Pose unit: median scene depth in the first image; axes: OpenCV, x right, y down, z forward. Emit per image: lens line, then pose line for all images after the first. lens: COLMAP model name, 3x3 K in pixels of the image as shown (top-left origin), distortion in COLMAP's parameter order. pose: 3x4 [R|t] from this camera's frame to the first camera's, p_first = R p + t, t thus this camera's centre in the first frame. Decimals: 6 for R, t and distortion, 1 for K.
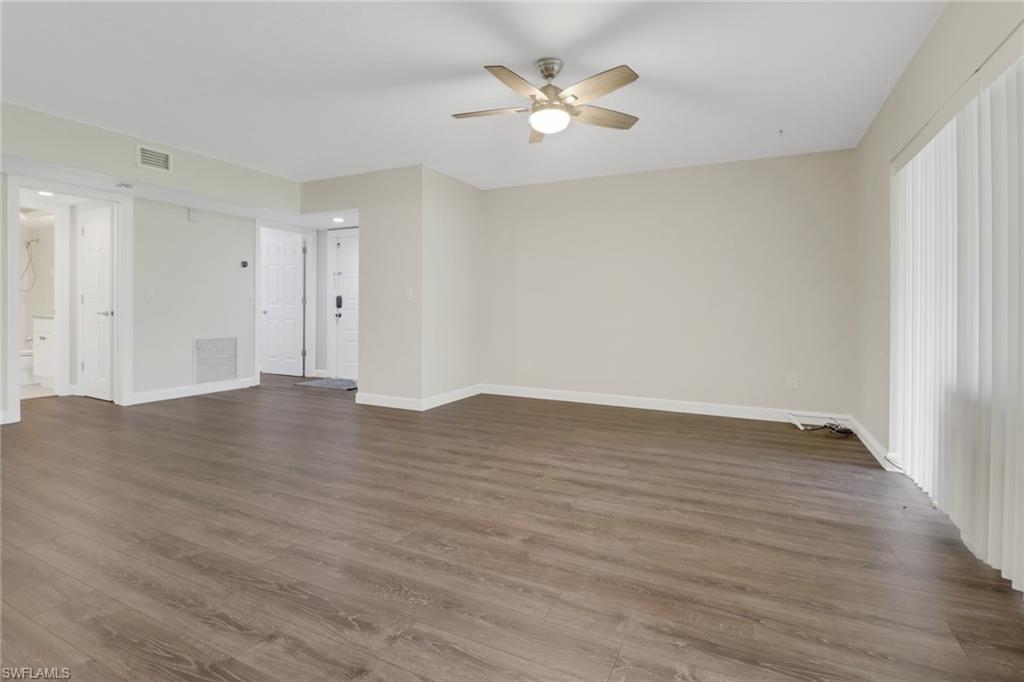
lens RADIAL K [[487.4, 0, 504.5], [0, 487.4, 305.9], [0, 0, 1]] dist [0.000432, -0.017961]
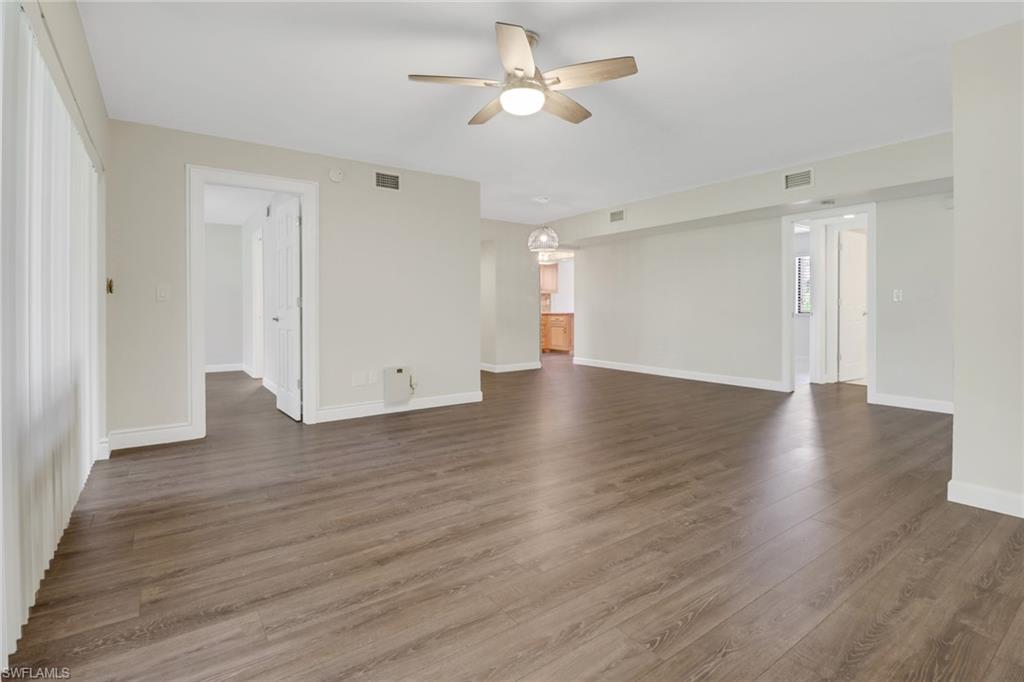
lens RADIAL K [[487.4, 0, 504.5], [0, 487.4, 305.9], [0, 0, 1]] dist [0.000432, -0.017961]
pose [[-0.474246, -0.014219, -0.880278, 1.038845], [-0.001276, 0.999880, -0.015463, 0.019371], [0.880391, -0.006210, -0.474207, 1.619824]]
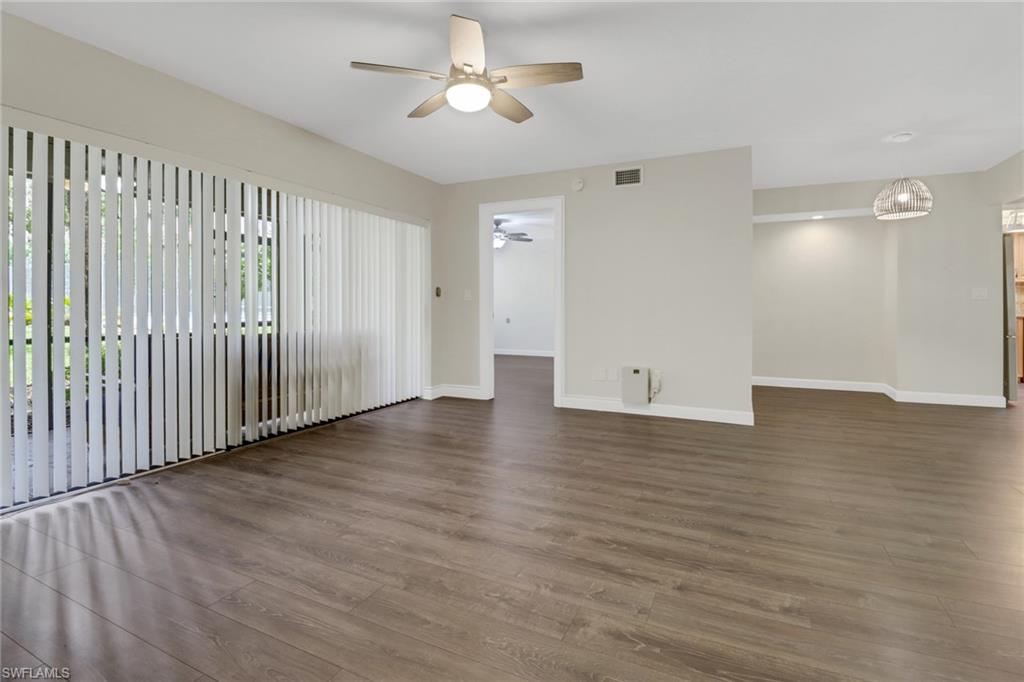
lens RADIAL K [[480.6, 0, 510.9], [0, 480.6, 319.0], [0, 0, 1]] dist [-0.000286, -0.013717]
pose [[-0.999879, -0.009998, -0.011904, 0.028563], [-0.010309, 0.999600, 0.026345, 0.001522], [0.011636, 0.026465, -0.999582, 2.175521]]
